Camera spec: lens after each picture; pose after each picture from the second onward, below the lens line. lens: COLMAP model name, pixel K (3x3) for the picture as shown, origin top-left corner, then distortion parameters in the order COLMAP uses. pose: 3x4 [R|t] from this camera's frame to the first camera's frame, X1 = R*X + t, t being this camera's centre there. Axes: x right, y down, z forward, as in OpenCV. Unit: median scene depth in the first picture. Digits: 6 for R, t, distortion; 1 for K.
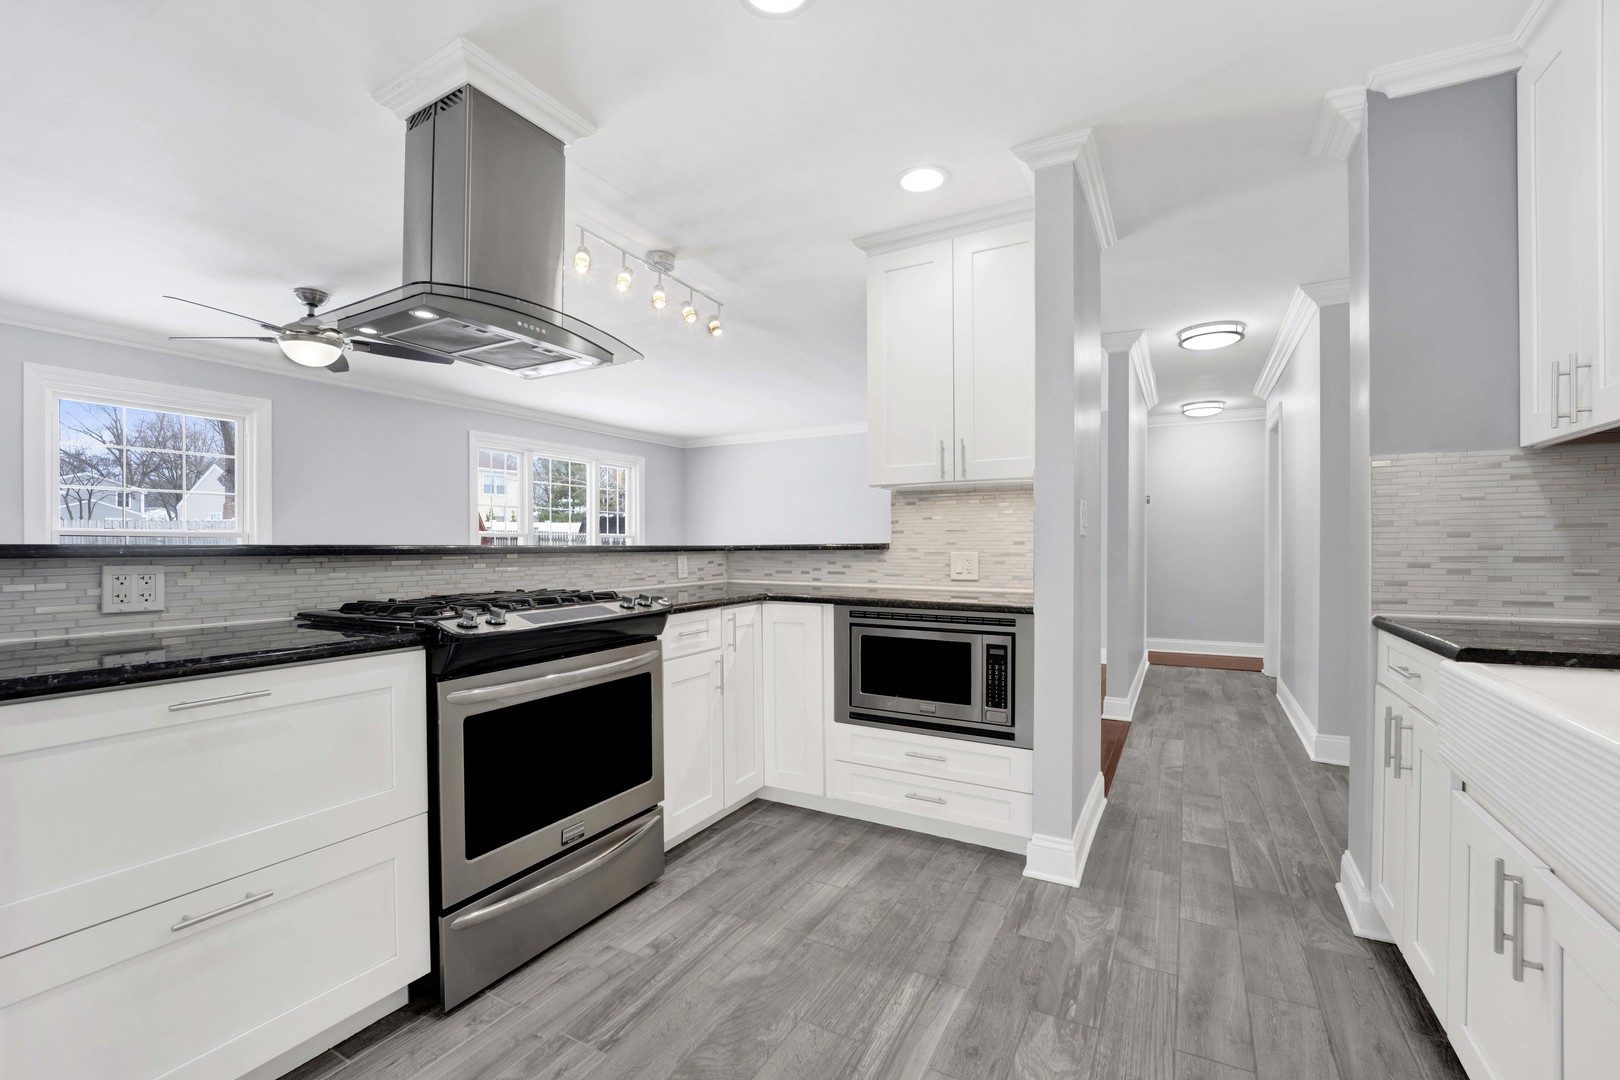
lens RADIAL K [[696.2, 0, 802.8], [0, 696.2, 545.2], [0, 0, 1]] dist [-0.019388, -0.000550]
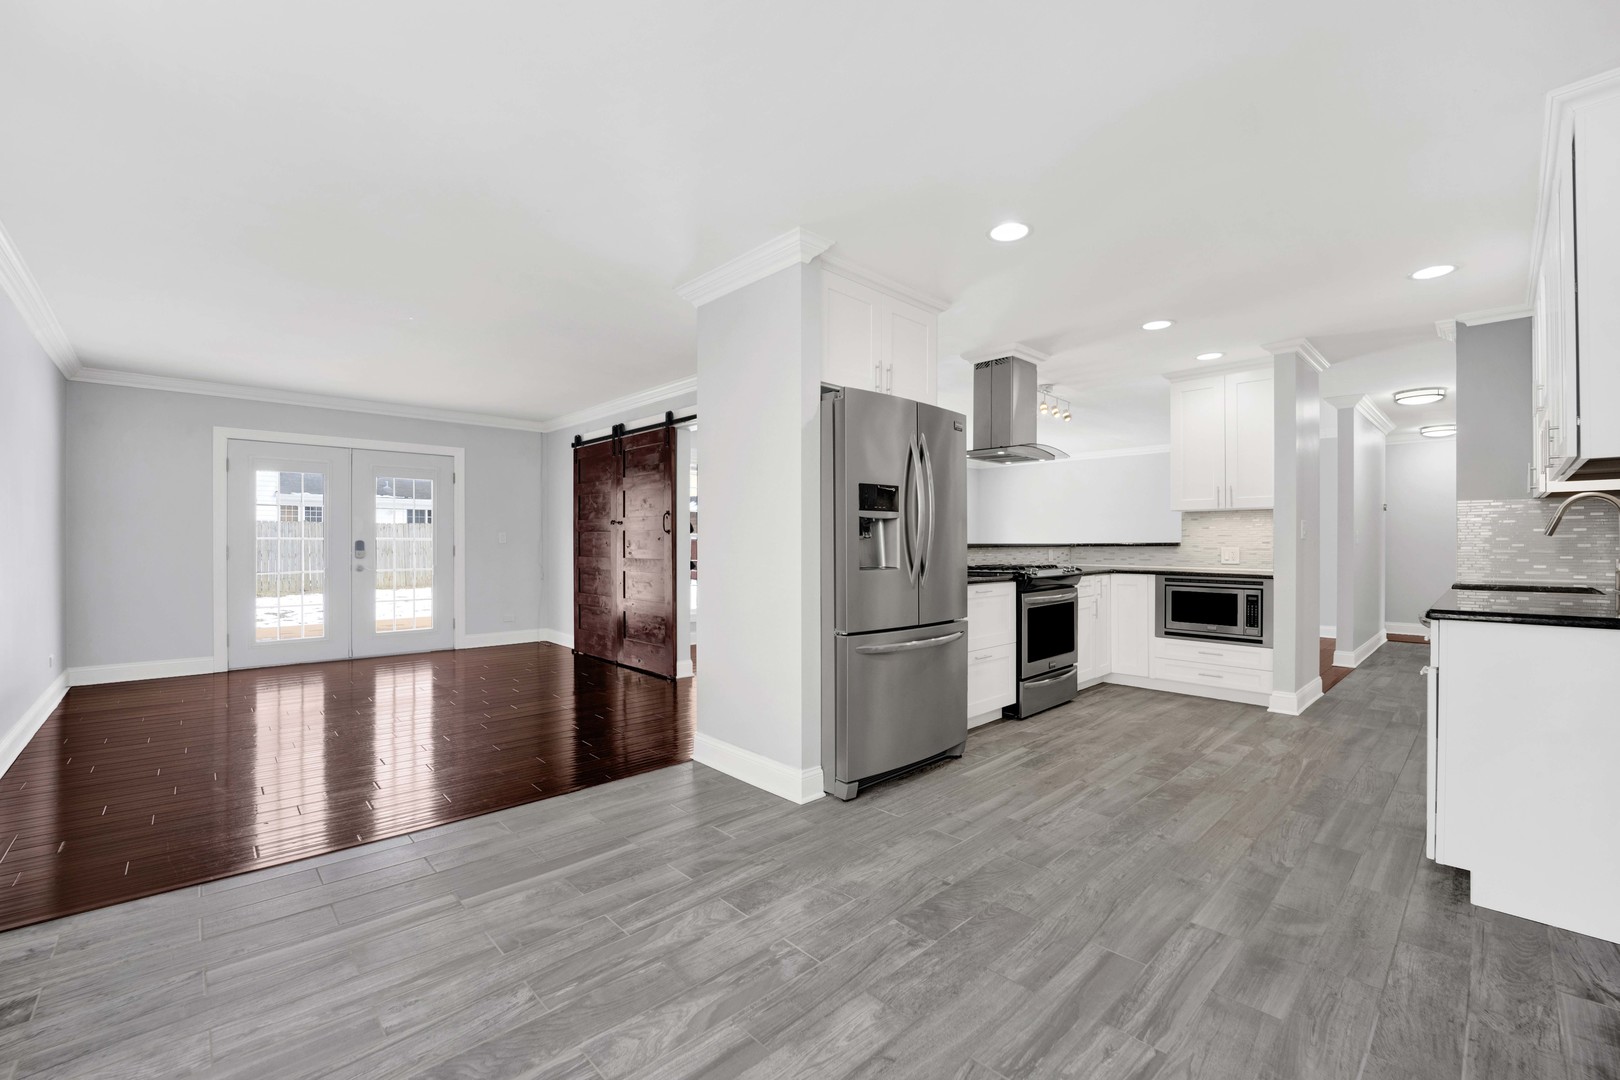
lens RADIAL K [[682.4, 0, 814.8], [0, 682.4, 539.7], [0, 0, 1]] dist [-0.020612, -0.001213]
pose [[0.957638, 0.000525, -0.287973, -0.346279], [-0.001724, 0.999991, -0.003910, -0.001932], [0.287968, 0.004240, 0.957631, -1.159322]]
